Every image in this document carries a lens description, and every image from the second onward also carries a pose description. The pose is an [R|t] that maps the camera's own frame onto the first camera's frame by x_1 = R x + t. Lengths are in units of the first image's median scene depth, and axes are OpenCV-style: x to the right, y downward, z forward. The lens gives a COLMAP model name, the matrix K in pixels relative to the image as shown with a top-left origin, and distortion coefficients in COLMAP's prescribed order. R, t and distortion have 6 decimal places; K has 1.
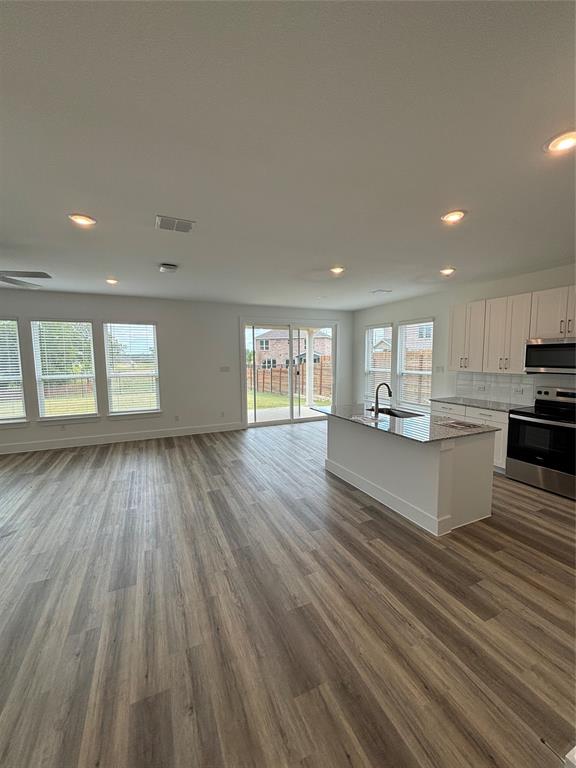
lens RADIAL K [[308.4, 0, 287.9], [0, 308.4, 387.4], [0, 0, 1]] dist [0.003502, -0.000356]
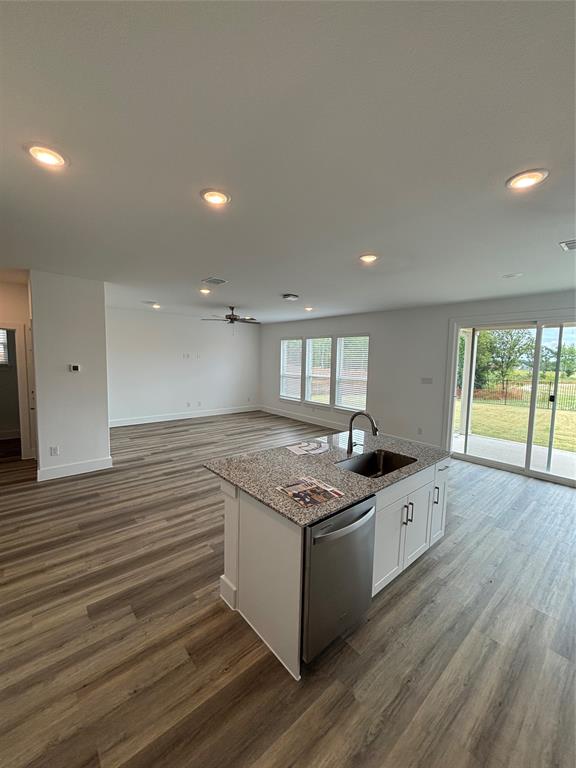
lens RADIAL K [[308.4, 0, 288.7], [0, 308.4, 384.5], [0, 0, 1]] dist [0.003502, -0.000356]
pose [[0.288038, 0.095852, -0.952810, 0.762884], [-0.122597, 0.990481, 0.062581, -0.081437], [0.949739, 0.098786, 0.297047, 0.533761]]
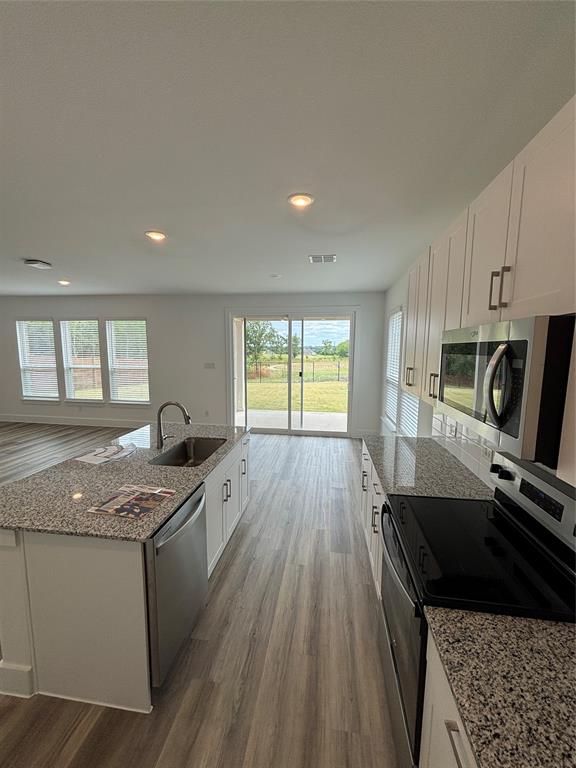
lens RADIAL K [[308.4, 0, 288.7], [0, 308.4, 384.9], [0, 0, 1]] dist [0.003502, -0.000356]
pose [[0.848086, 0.077968, -0.524090, 0.715915], [-0.070252, 0.996928, 0.034629, -0.074272], [0.525180, 0.007450, 0.850959, 0.485965]]
